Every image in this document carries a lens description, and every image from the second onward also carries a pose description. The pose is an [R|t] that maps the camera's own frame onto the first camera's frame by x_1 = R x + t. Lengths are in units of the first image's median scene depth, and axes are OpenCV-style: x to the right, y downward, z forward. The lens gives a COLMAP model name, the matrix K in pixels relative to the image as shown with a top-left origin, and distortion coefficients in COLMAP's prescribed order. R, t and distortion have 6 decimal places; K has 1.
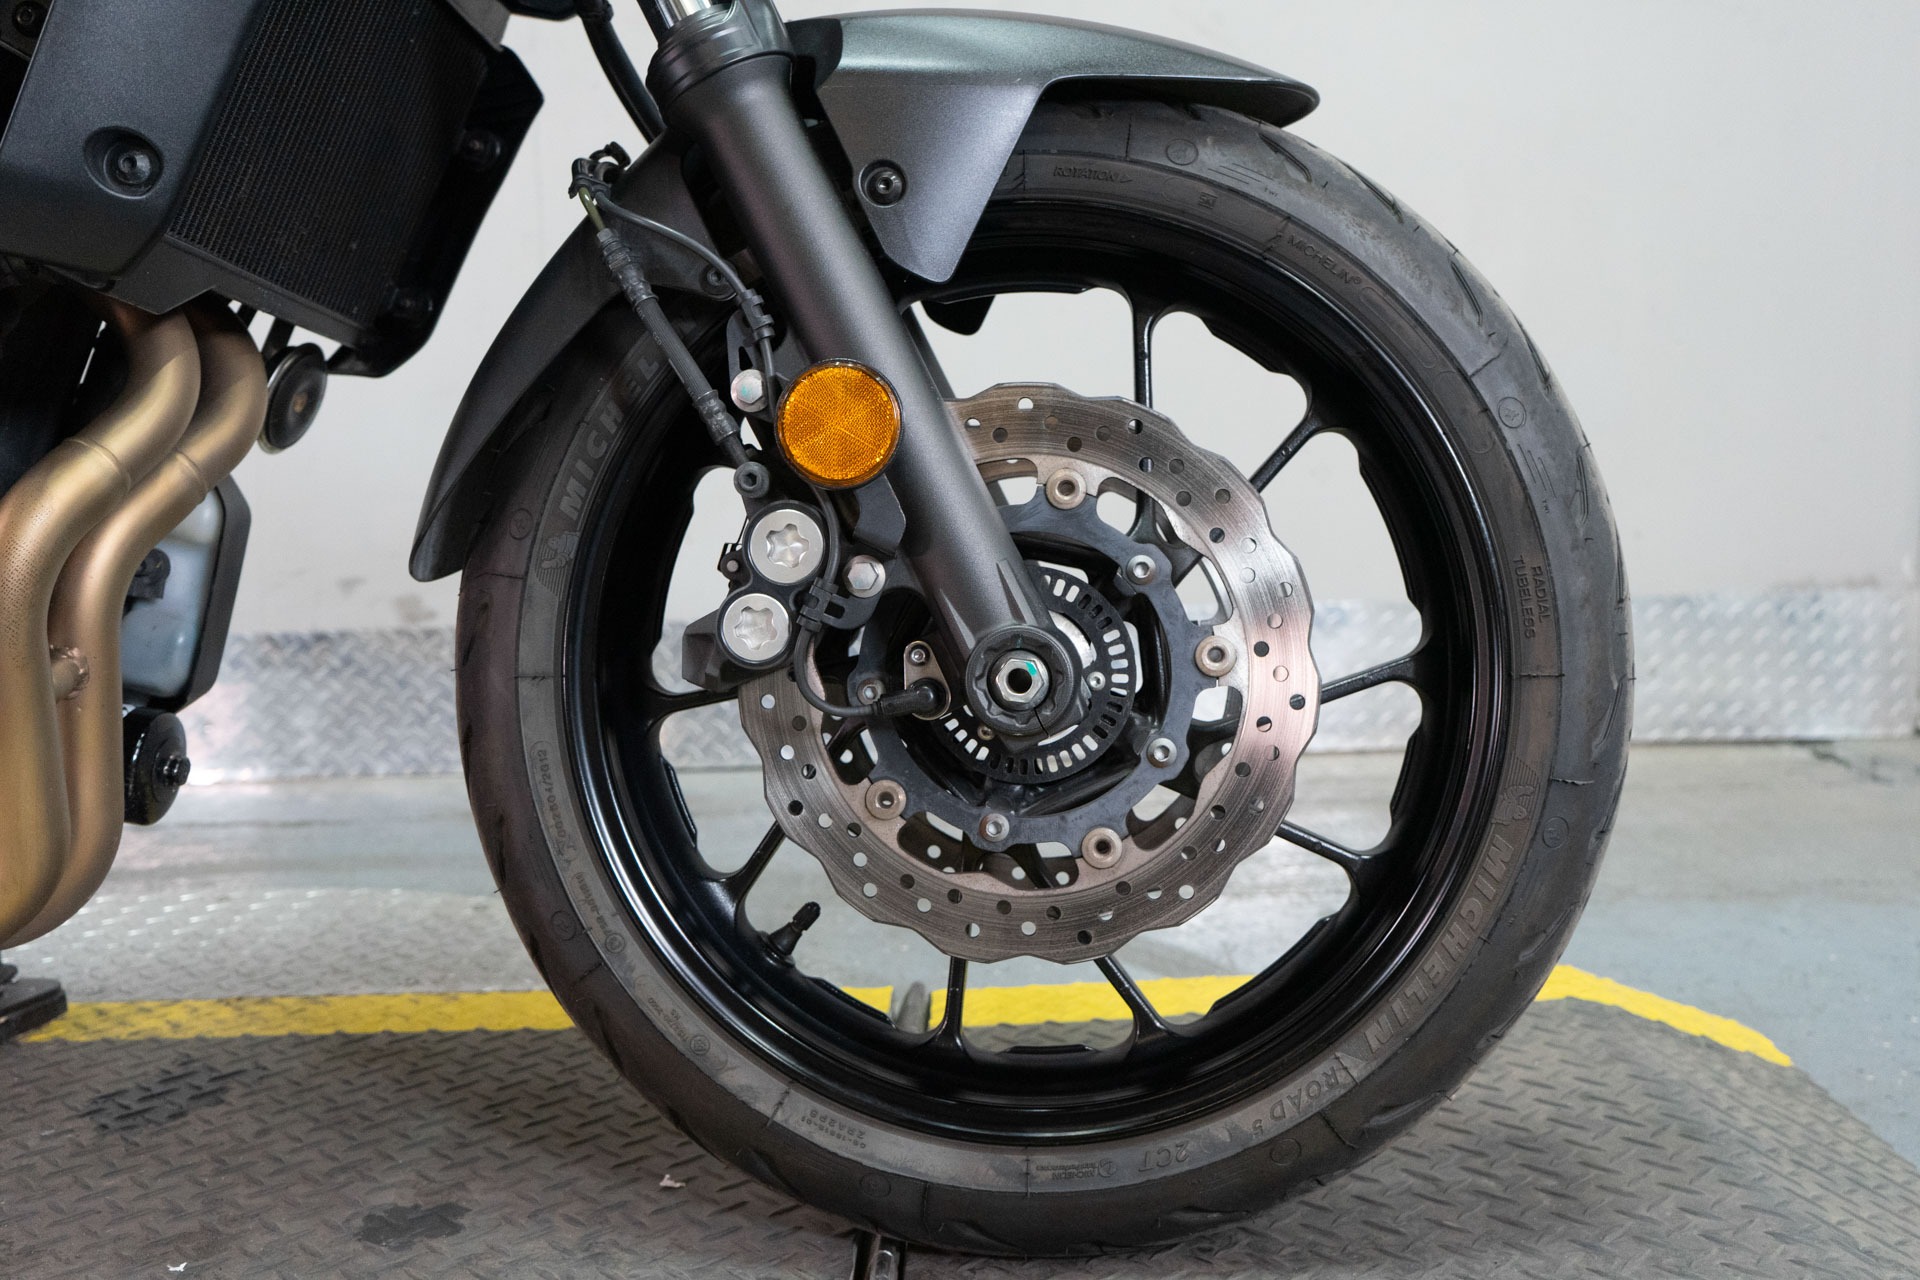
lens RADIAL K [[1893.7, 0, 959.3], [0, 1893.7, 637.8], [0, 0, 1]] dist [0.007796, 0.010891]
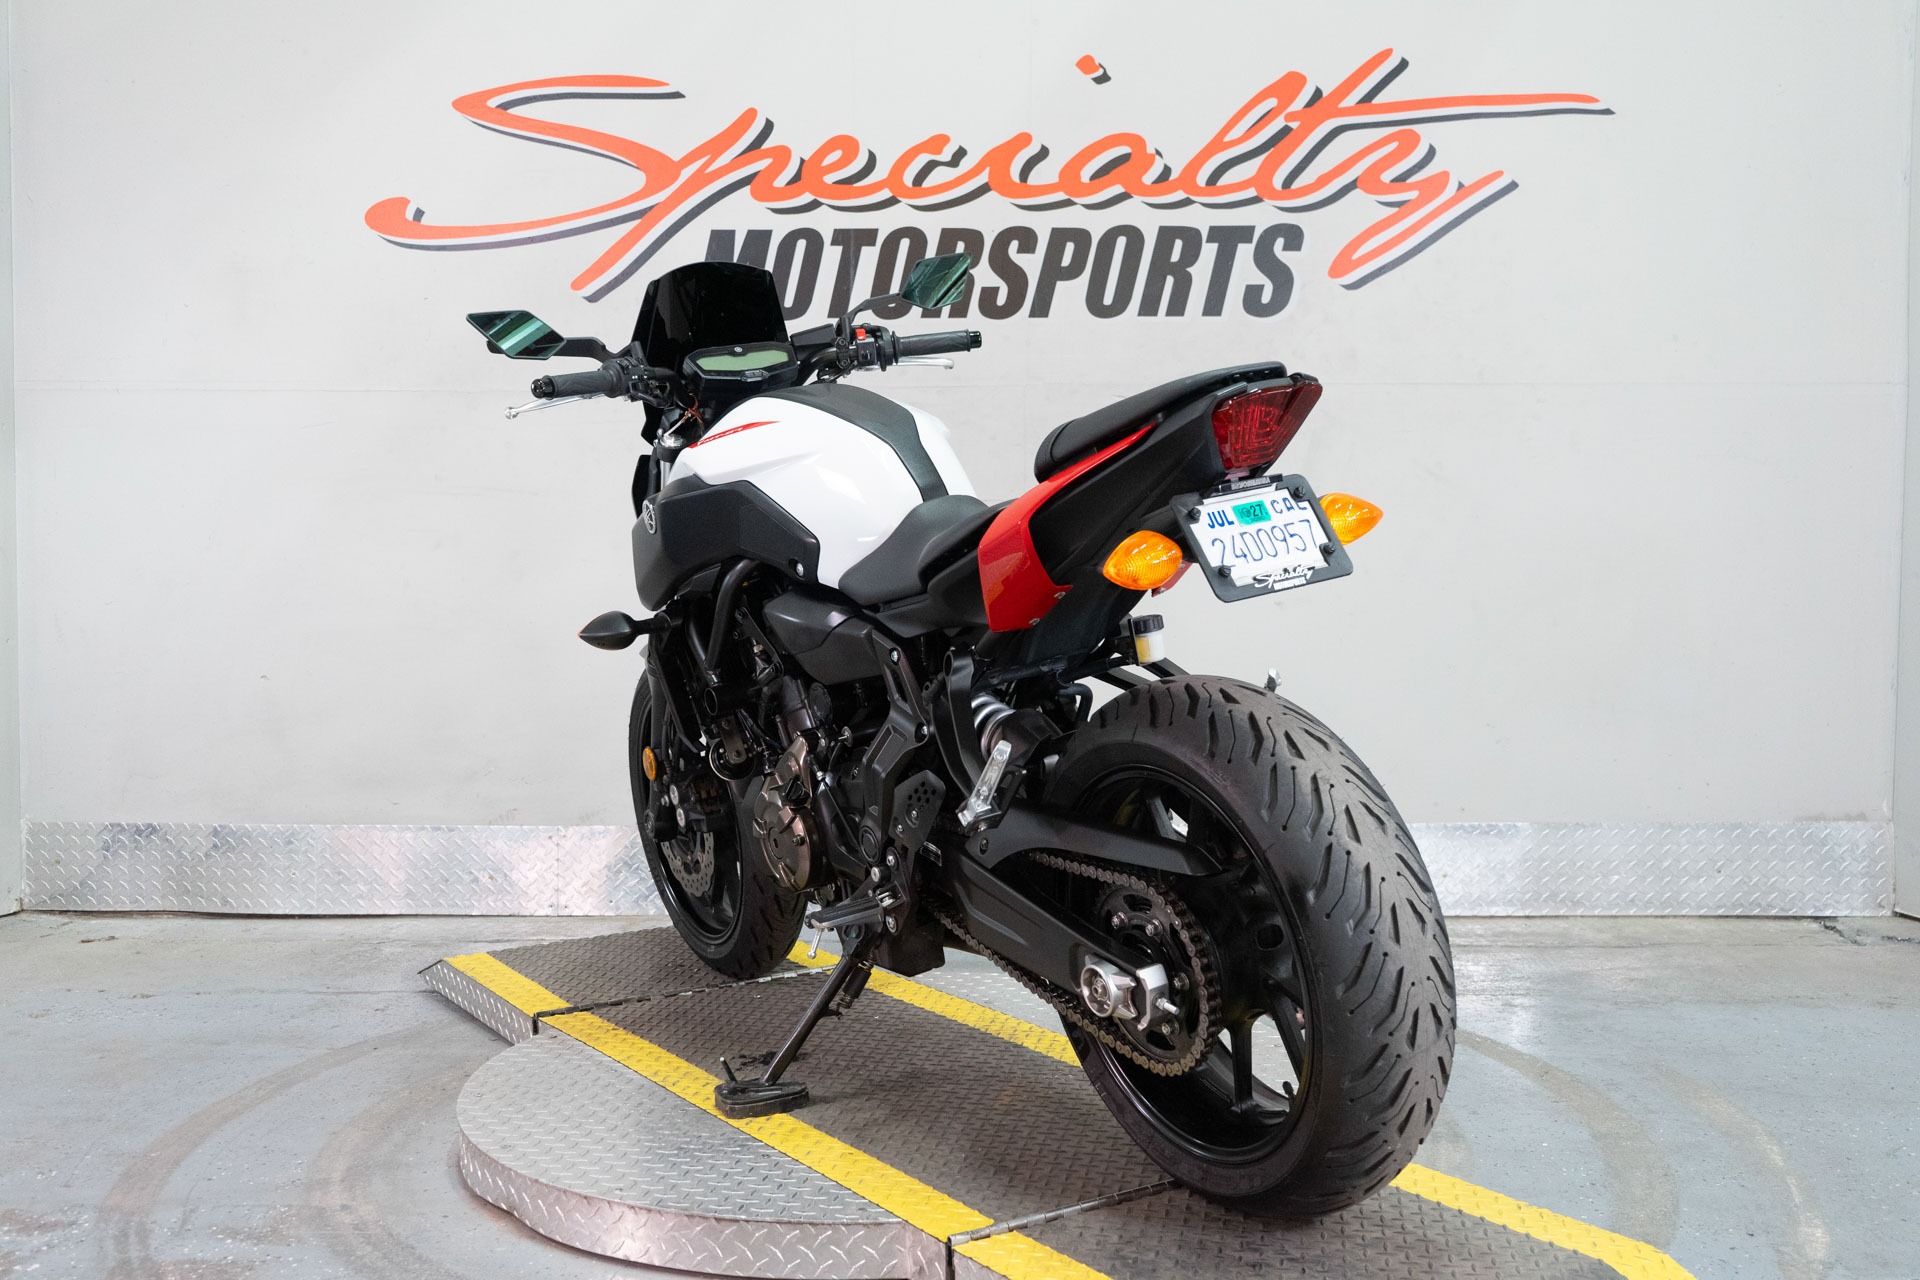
lens RADIAL K [[1939.4, 0, 960.0], [0, 1939.4, 640.0], [0, 0, 1]] dist [0.012262, 0.002744]
pose [[0.996301, 0.015561, -0.084515, -0.129456], [-0.021764, 0.997097, -0.072967, -0.041844], [0.083134, 0.074537, 0.993747, -0.673744]]
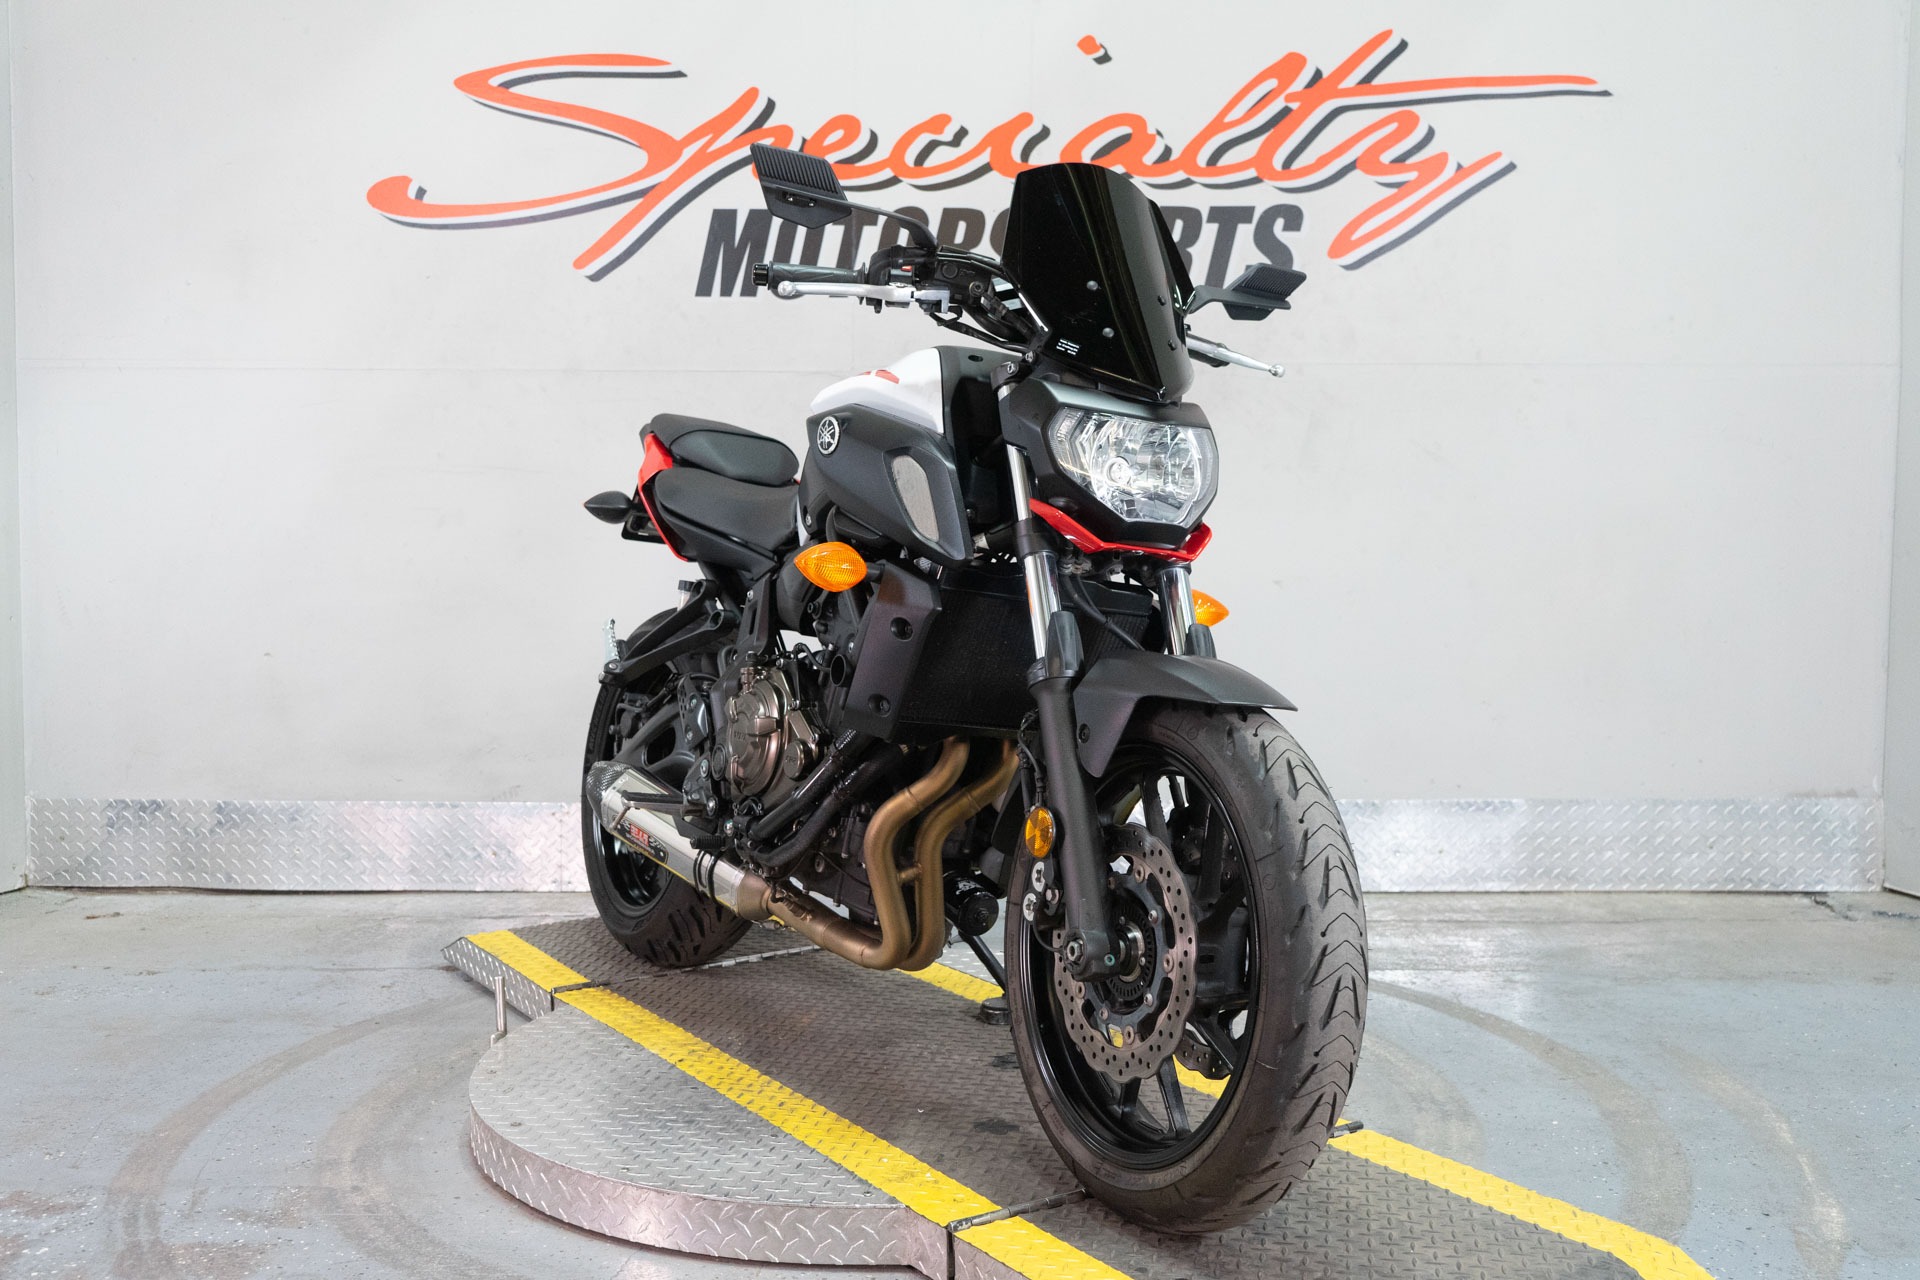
lens RADIAL K [[1893.7, 0, 959.3], [0, 1893.7, 637.8], [0, 0, 1]] dist [0.007796, 0.010891]
pose [[0.996994, 0.017047, -0.075576, -0.147392], [-0.021758, 0.997841, -0.061960, -0.044904], [0.074356, 0.063418, 0.995213, -0.647160]]
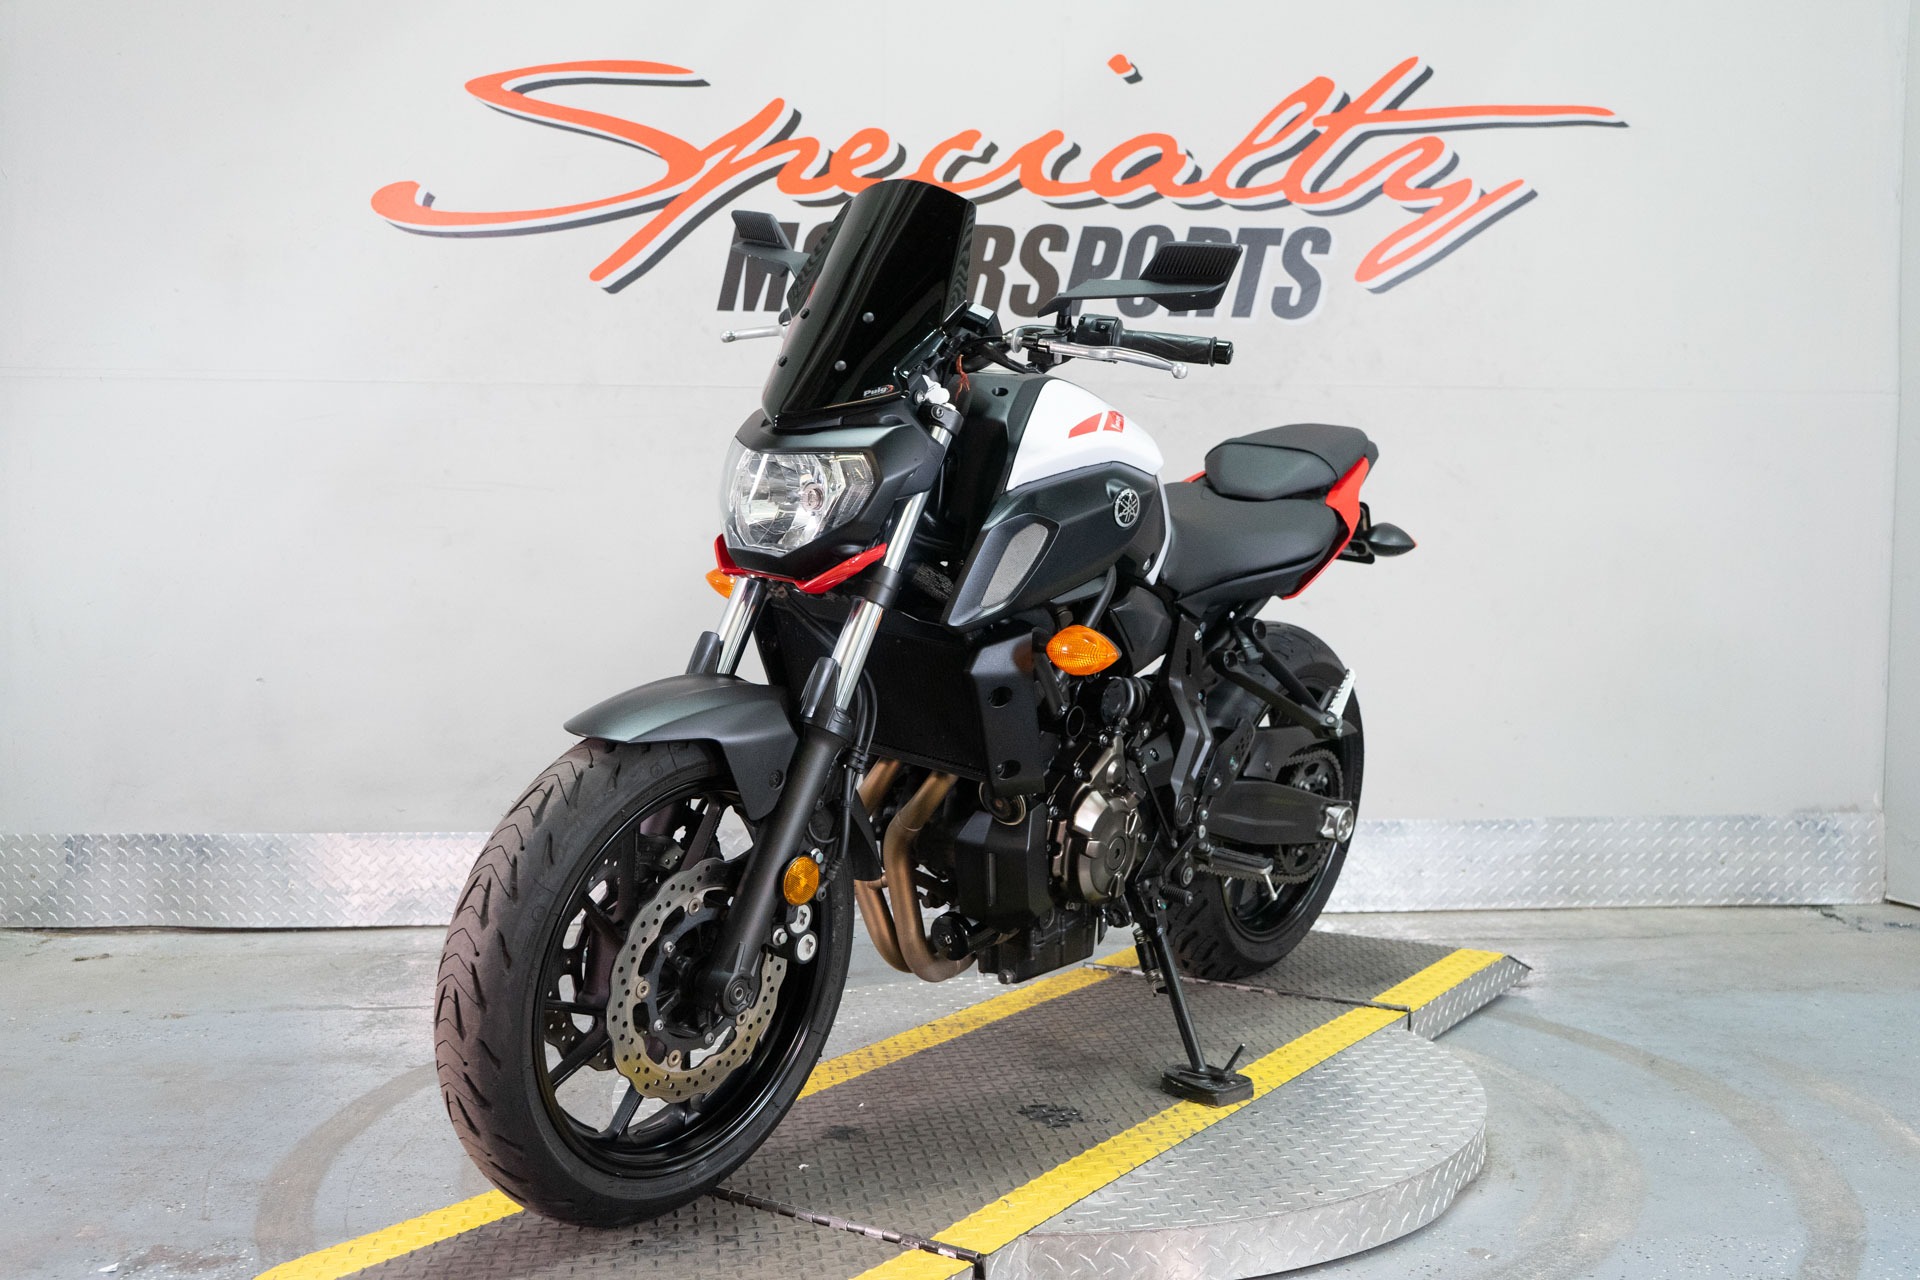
lens RADIAL K [[1934.6, 0, 956.7], [0, 1934.6, 637.2], [0, 0, 1]] dist [0.005229, 0.012266]
pose [[0.999735, 0.013978, 0.018277, -0.325688], [-0.012528, 0.996943, -0.077127, -0.038110], [-0.019299, 0.076878, 0.996854, -0.661272]]
